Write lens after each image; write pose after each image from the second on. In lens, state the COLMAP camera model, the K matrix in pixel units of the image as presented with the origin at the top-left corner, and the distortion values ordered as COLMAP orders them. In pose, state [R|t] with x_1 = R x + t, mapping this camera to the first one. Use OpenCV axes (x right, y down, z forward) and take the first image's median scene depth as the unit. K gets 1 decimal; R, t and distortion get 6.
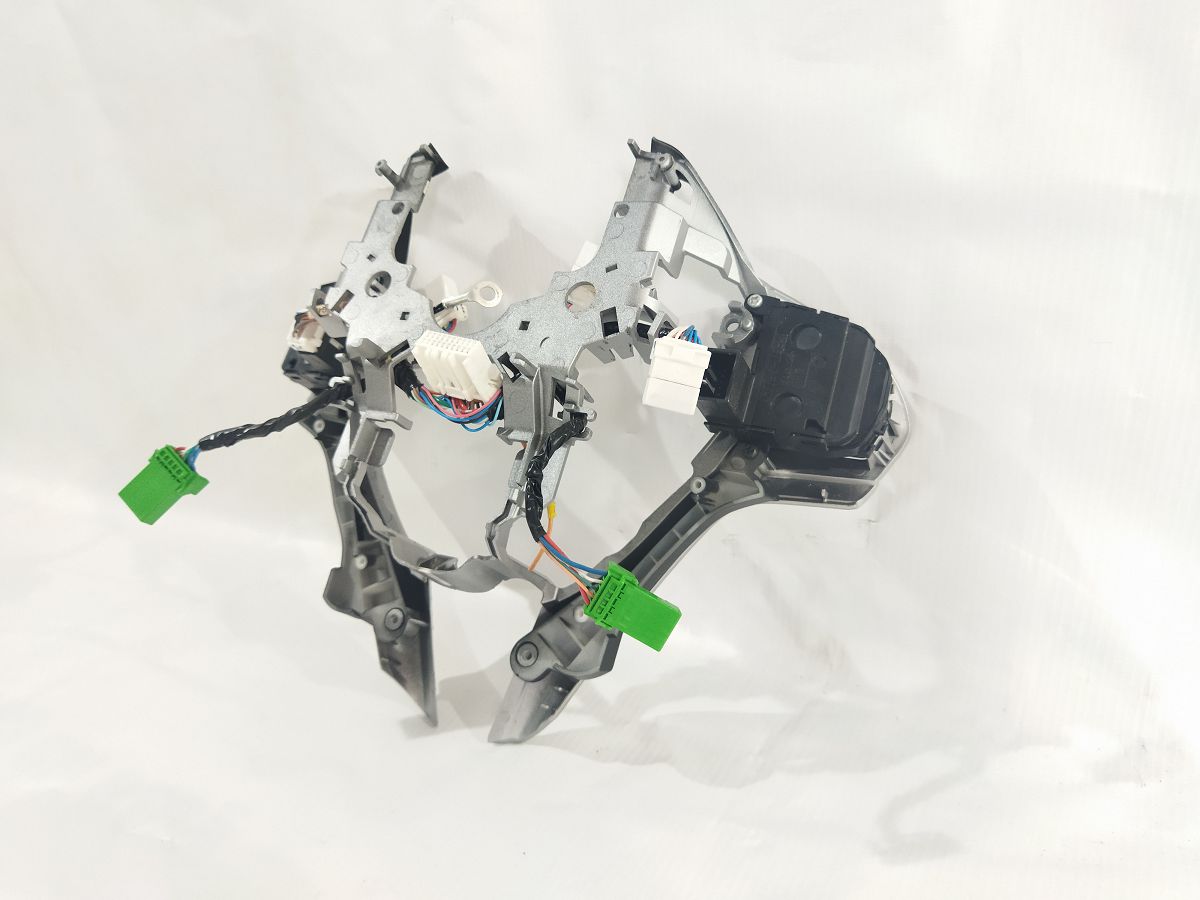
lens RADIAL K [[929.5, 0, 600.0], [0, 929.5, 450.0], [0, 0, 1]] dist [0.103774, -0.199139]
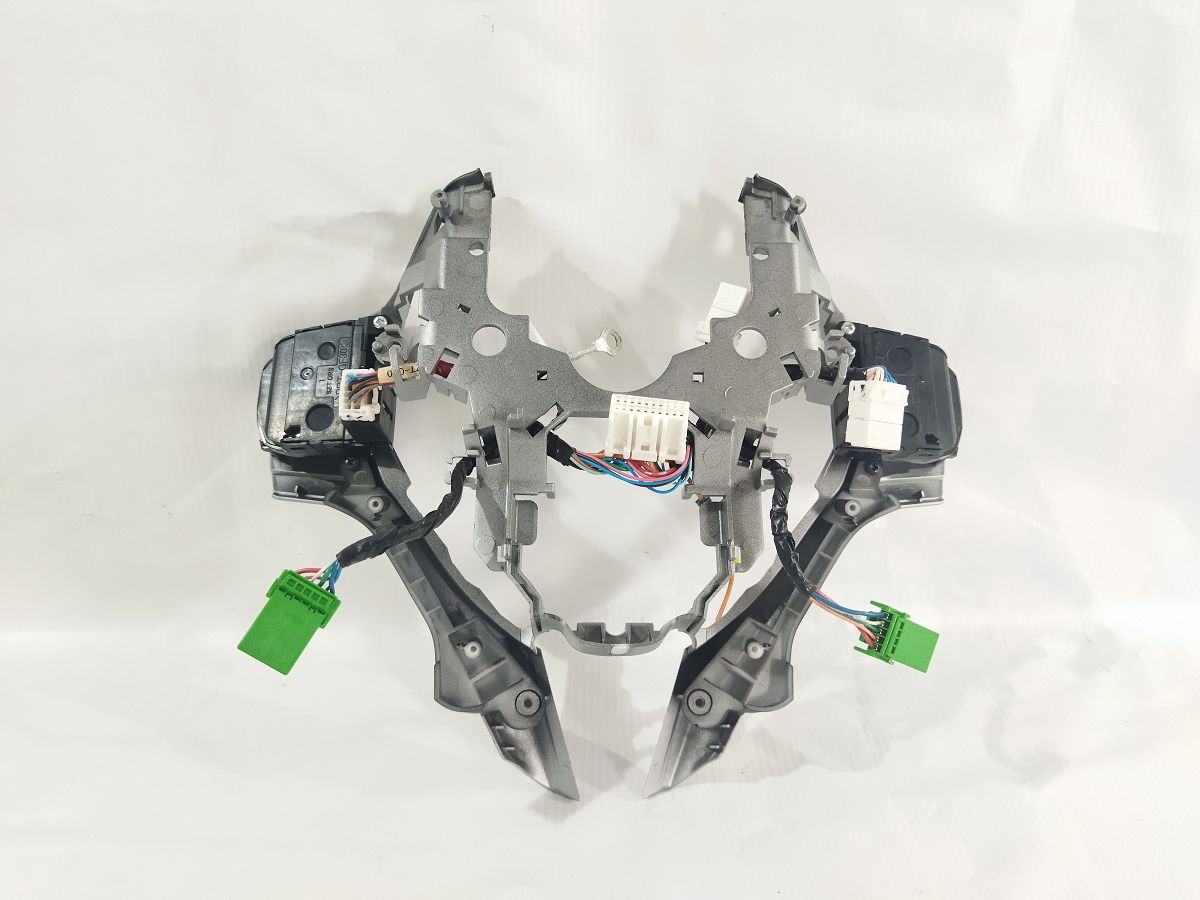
lens RADIAL K [[939.3, 0, 600.0], [0, 939.3, 450.0], [0, 0, 1]] dist [0.096549, -0.212745]
pose [[0.865133, -0.145740, 0.479902, -0.614736], [0.114479, 0.988972, 0.093963, -0.153459], [-0.488303, -0.026351, 0.872276, 0.183002]]
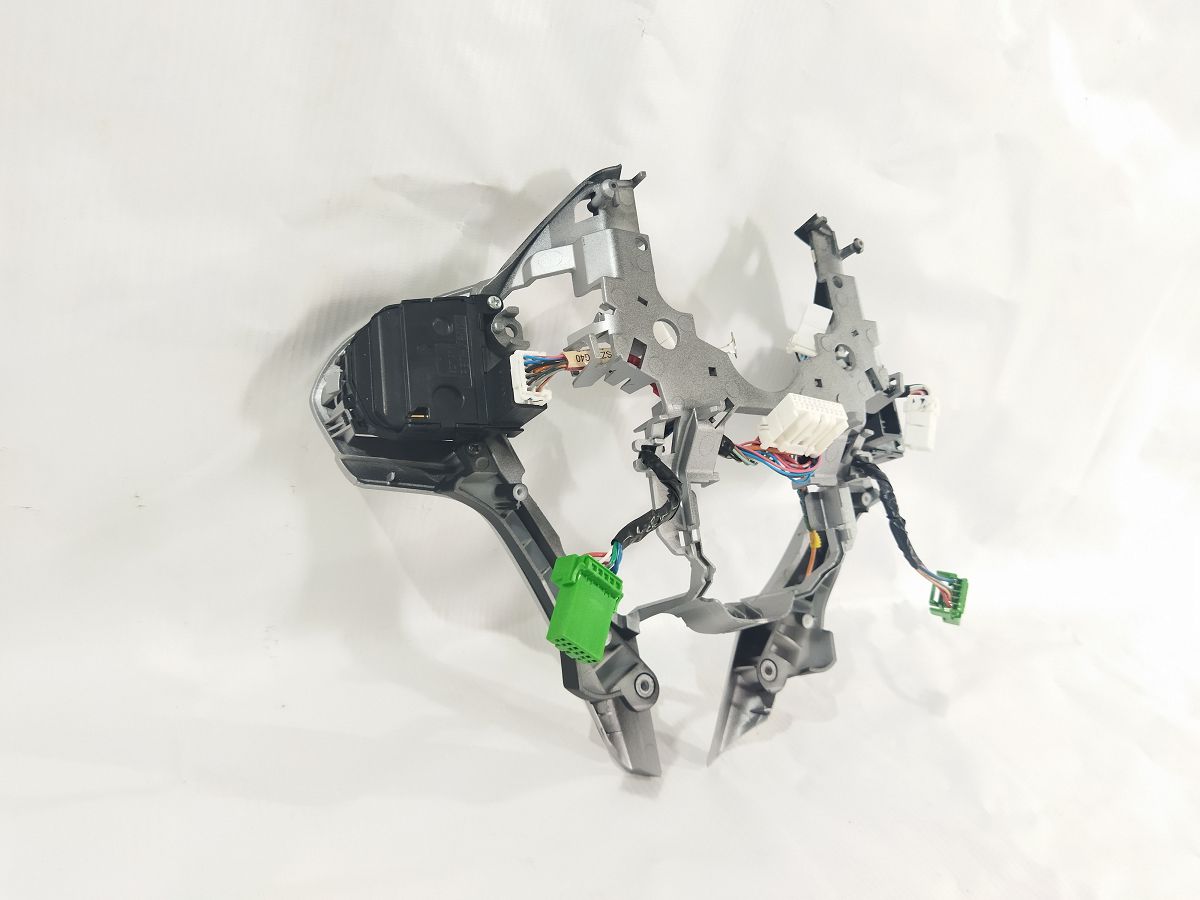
lens RADIAL K [[939.3, 0, 600.0], [0, 939.3, 450.0], [0, 0, 1]] dist [0.096549, -0.212745]
pose [[0.491348, -0.115941, 0.863212, -1.130432], [0.023561, 0.992507, 0.119896, -0.185182], [-0.870645, -0.038573, 0.490398, 0.633390]]
